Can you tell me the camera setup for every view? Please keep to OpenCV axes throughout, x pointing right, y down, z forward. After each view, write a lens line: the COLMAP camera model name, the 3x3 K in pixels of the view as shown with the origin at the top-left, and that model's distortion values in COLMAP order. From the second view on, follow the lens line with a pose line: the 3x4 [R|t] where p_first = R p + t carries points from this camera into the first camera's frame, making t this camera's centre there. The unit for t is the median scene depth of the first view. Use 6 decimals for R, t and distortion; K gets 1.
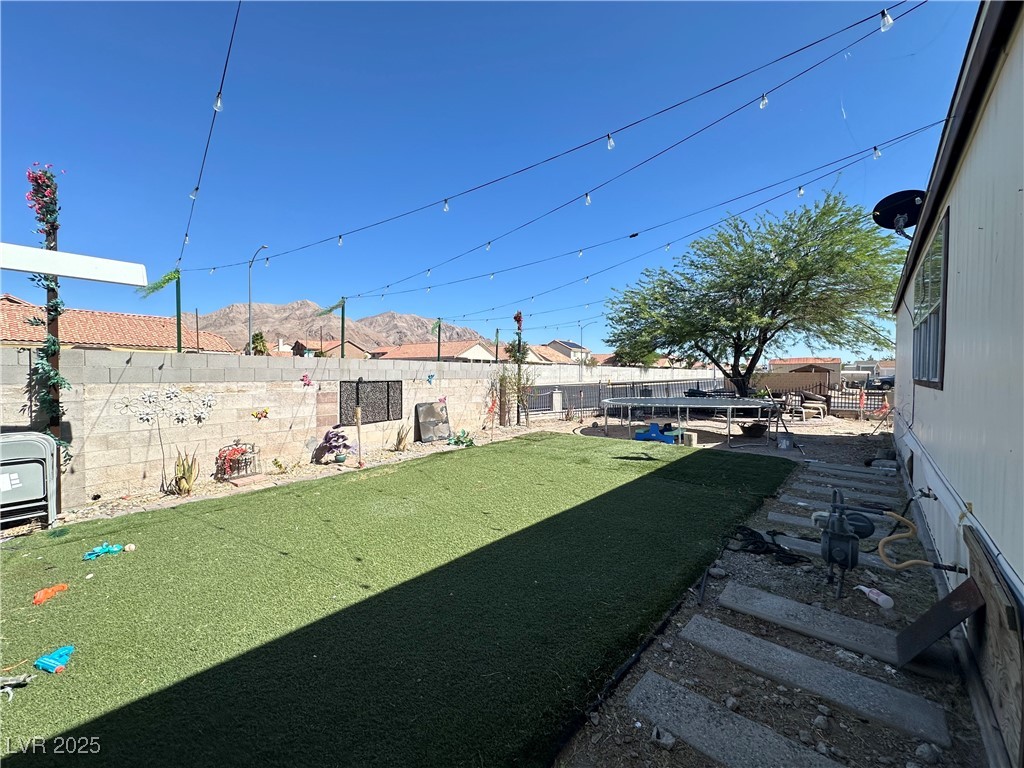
lens RADIAL K [[410.0, 0, 513.9], [0, 410.0, 383.3], [0, 0, 1]] dist [-0.012907, 0.000020]
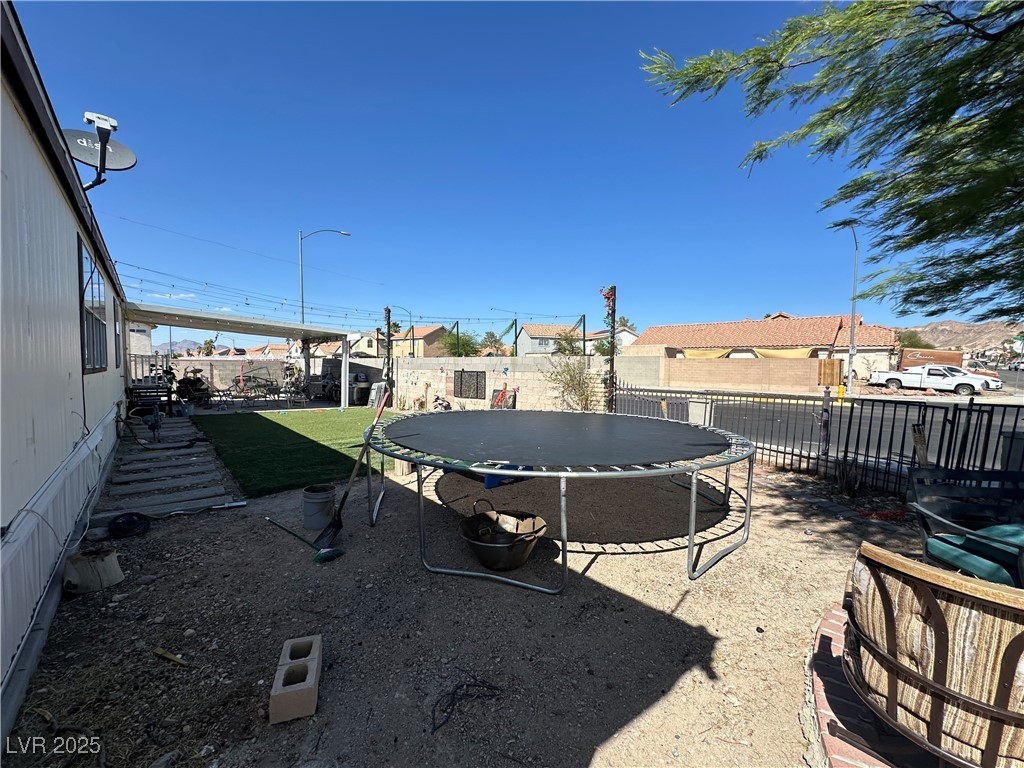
lens RADIAL K [[410.0, 0, 512.5], [0, 410.0, 382.9], [0, 0, 1]] dist [-0.012907, 0.000020]
pose [[-0.109525, 0.034143, -0.993397, 1.054619], [-0.032214, 0.998763, 0.037879, -0.022293], [0.993462, 0.036150, -0.108290, 1.204402]]
